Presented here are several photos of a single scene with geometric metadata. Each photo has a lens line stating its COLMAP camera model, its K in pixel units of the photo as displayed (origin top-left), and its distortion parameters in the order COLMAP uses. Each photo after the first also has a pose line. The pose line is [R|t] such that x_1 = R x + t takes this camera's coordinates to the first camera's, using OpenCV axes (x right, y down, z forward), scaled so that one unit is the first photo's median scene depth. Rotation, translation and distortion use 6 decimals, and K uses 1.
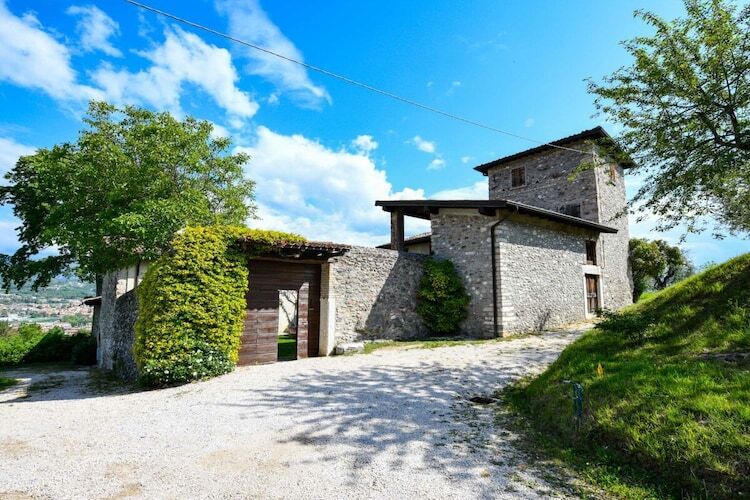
lens RADIAL K [[362.0, 0, 382.0], [0, 362.0, 237.0], [0, 0, 1]] dist [0.004245, -0.000004]
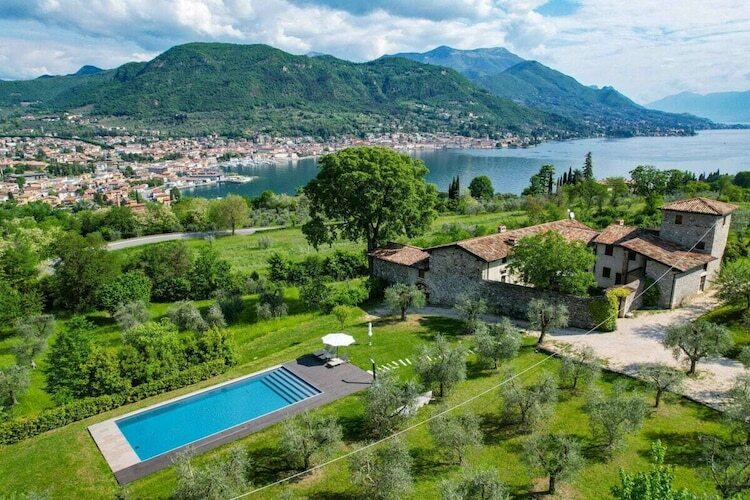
lens RADIAL K [[562.3, 0, 388.5], [0, 562.3, 261.8], [0, 0, 1]] dist [-0.053633, 0.041545]
pose [[0.999731, -0.016589, 0.016195, -2.168296], [0.008658, 0.915170, 0.402975, -2.035015], [-0.021506, -0.402727, 0.915068, -3.155241]]
